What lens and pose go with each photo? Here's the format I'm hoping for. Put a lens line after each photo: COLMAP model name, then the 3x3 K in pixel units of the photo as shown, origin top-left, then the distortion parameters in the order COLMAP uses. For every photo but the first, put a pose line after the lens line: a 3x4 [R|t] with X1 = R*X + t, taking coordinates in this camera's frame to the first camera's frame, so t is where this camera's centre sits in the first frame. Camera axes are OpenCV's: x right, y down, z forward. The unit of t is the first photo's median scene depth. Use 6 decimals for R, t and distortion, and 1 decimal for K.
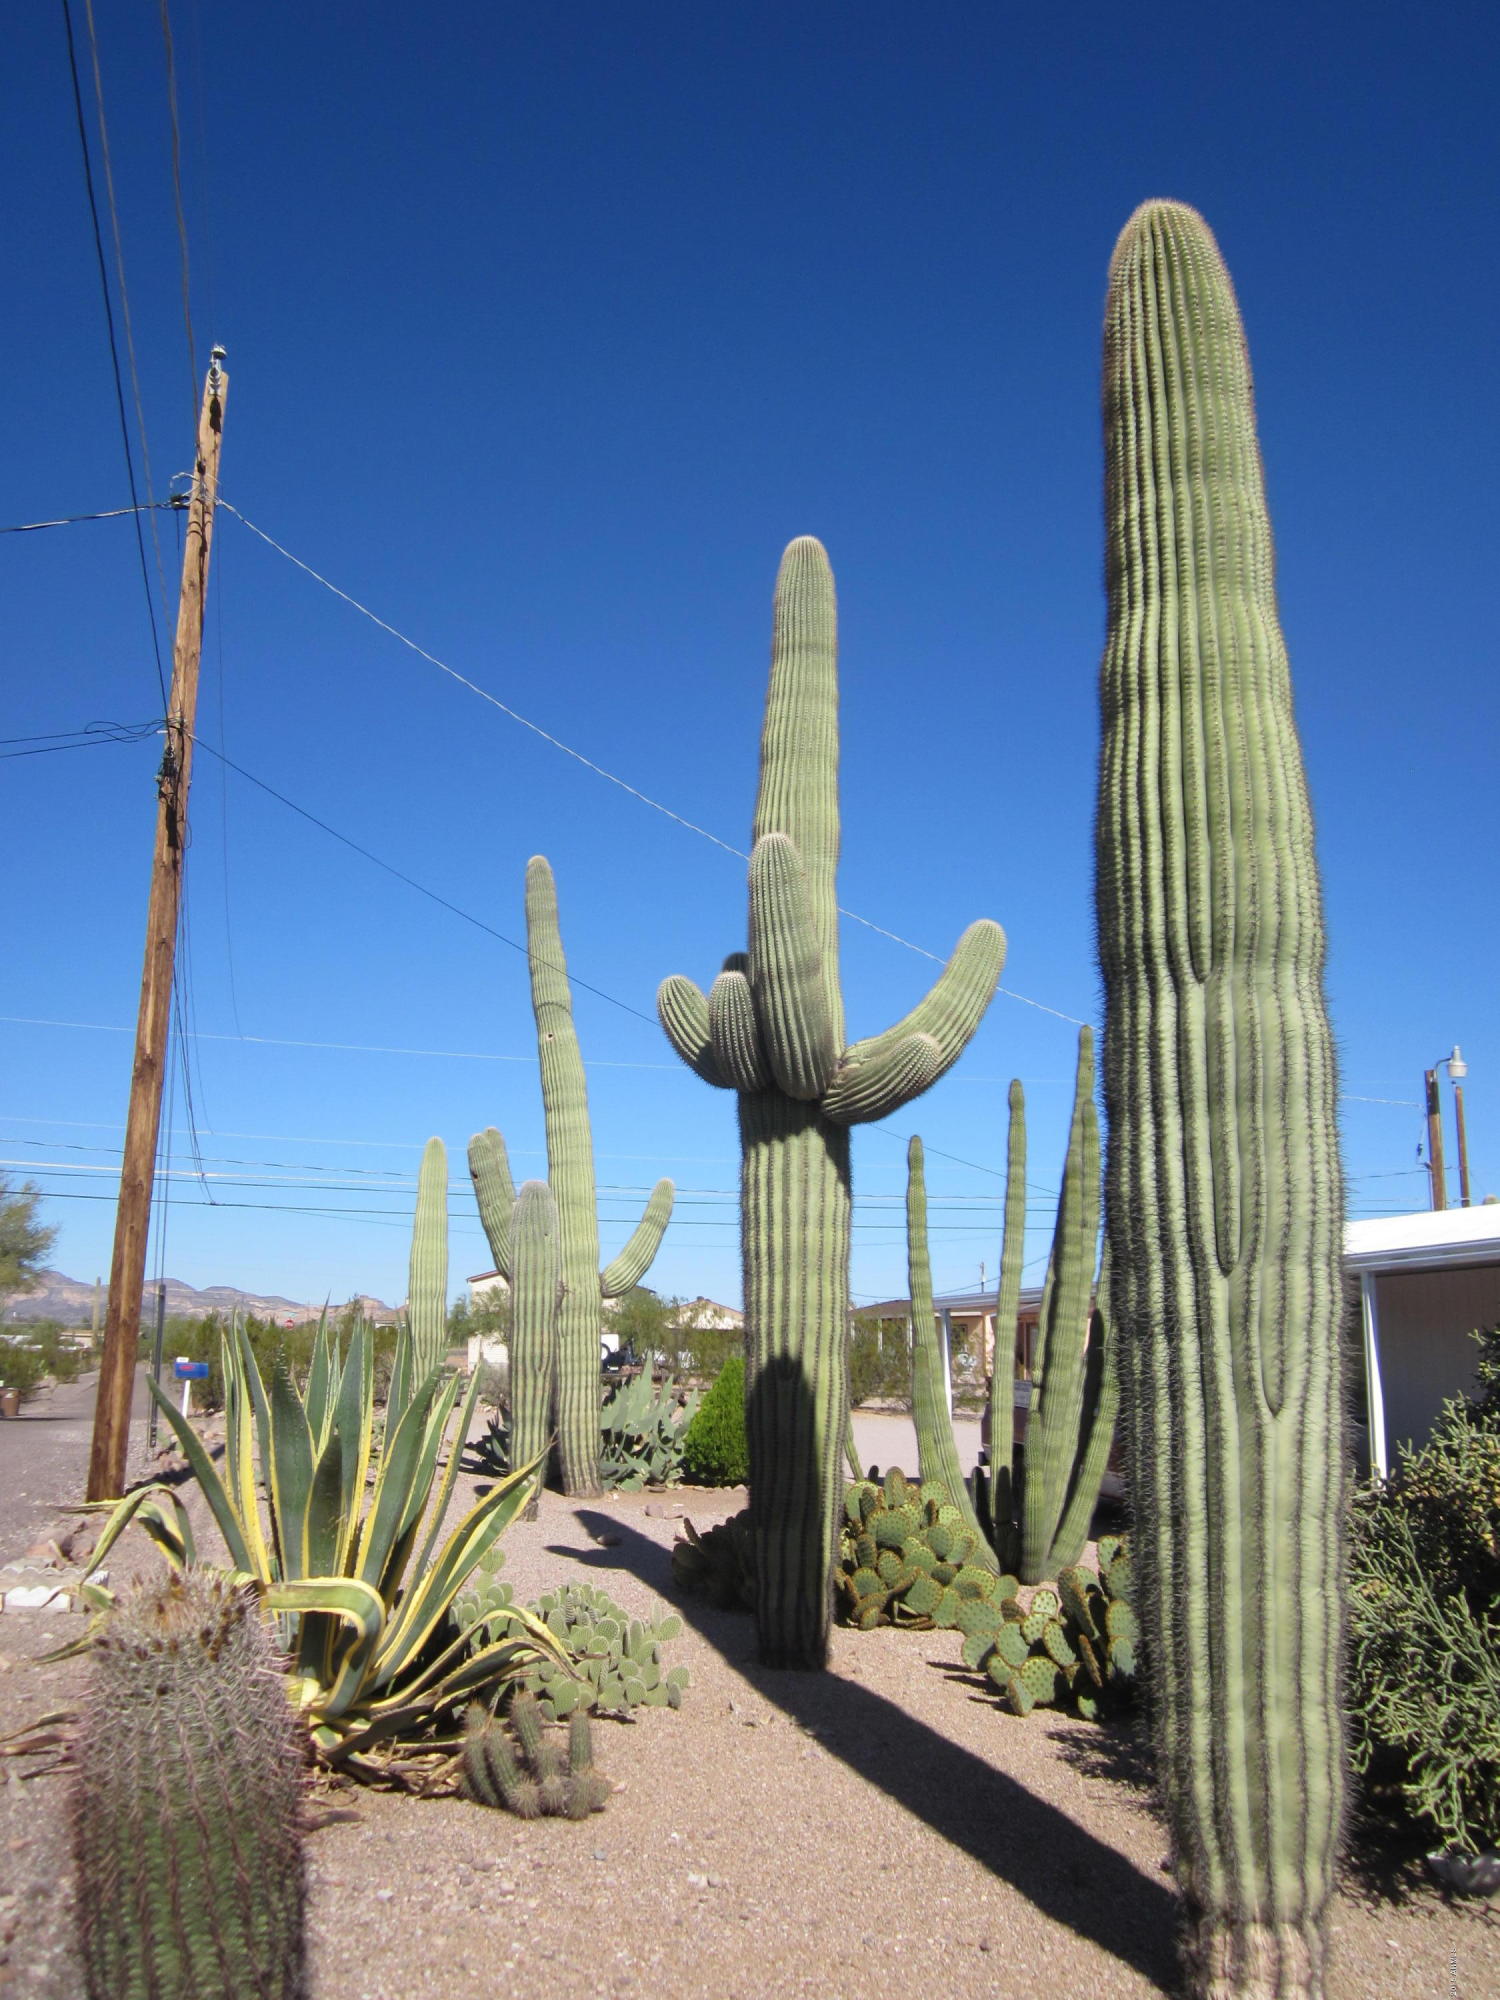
lens RADIAL K [[1625.5, 0, 737.0], [0, 1625.5, 997.6], [0, 0, 1]] dist [-0.060246, 0.009956]
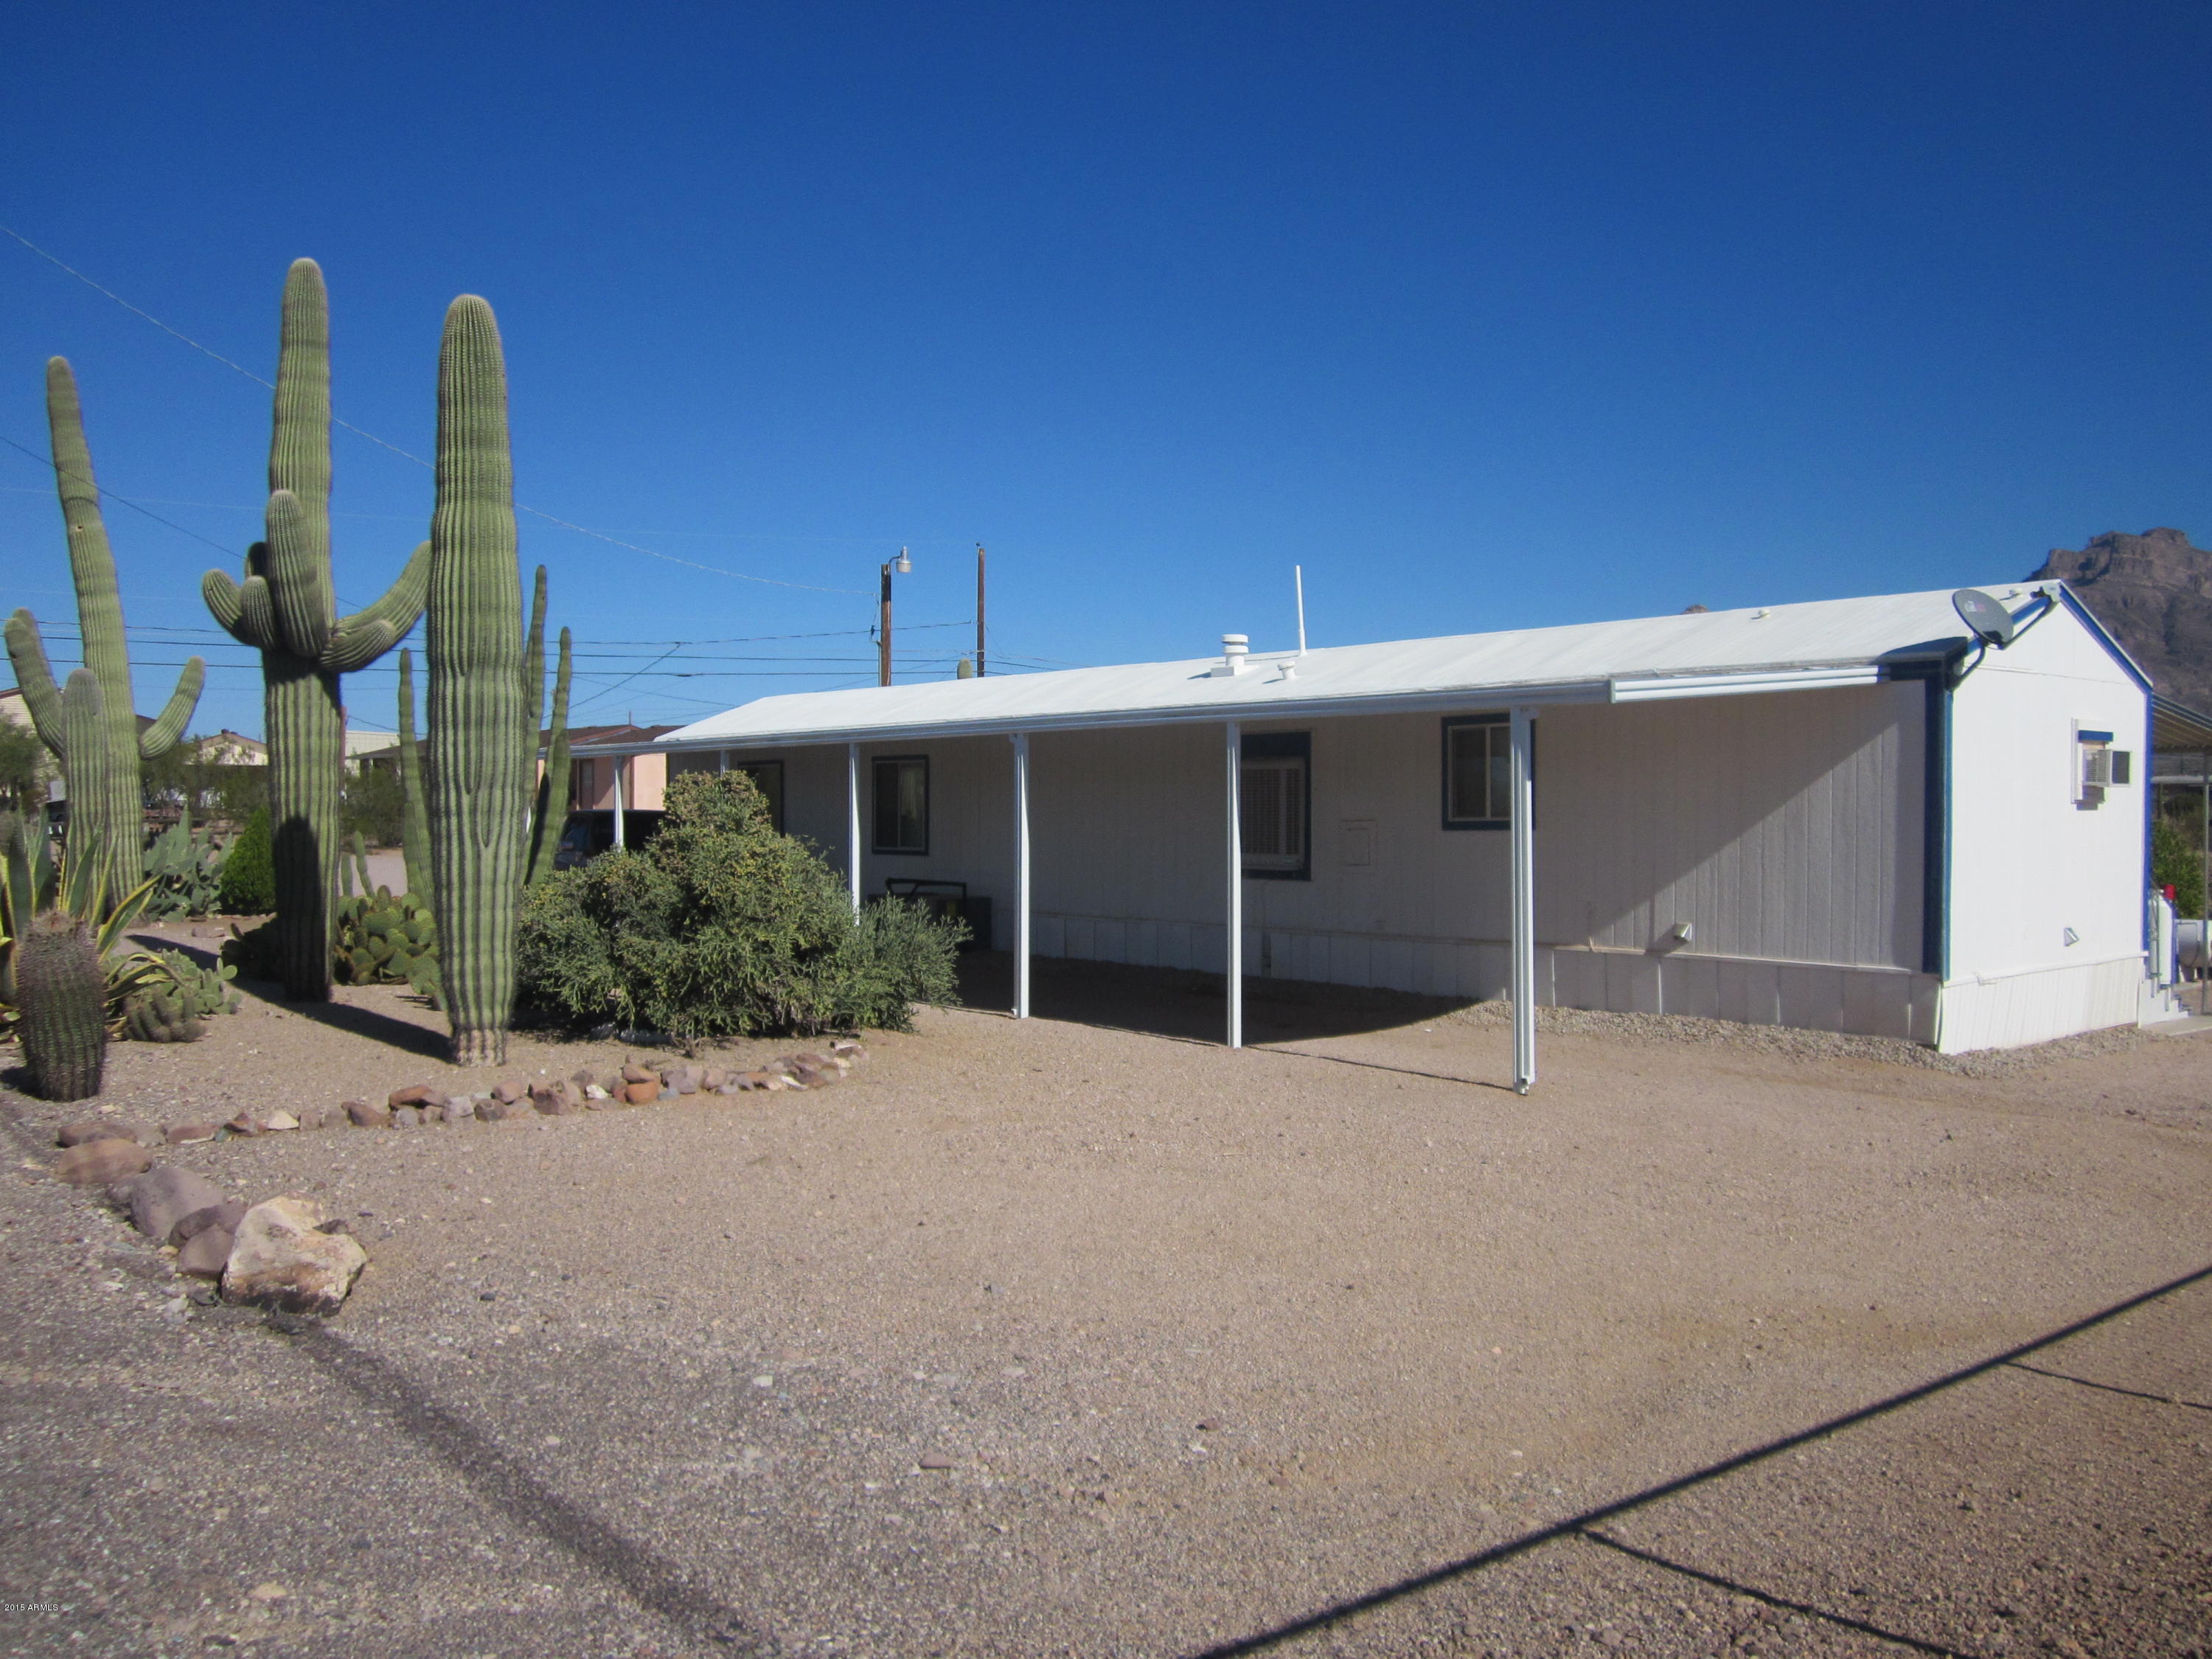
lens RADIAL K [[1797.8, 0, 1112.4], [0, 1797.8, 836.3], [0, 0, 1]] dist [-0.060246, 0.009956]
pose [[0.903719, -0.026823, 0.427286, 0.006618], [-0.078730, 0.970603, 0.227444, -0.220301], [-0.420826, -0.239186, 0.875041, -0.870509]]
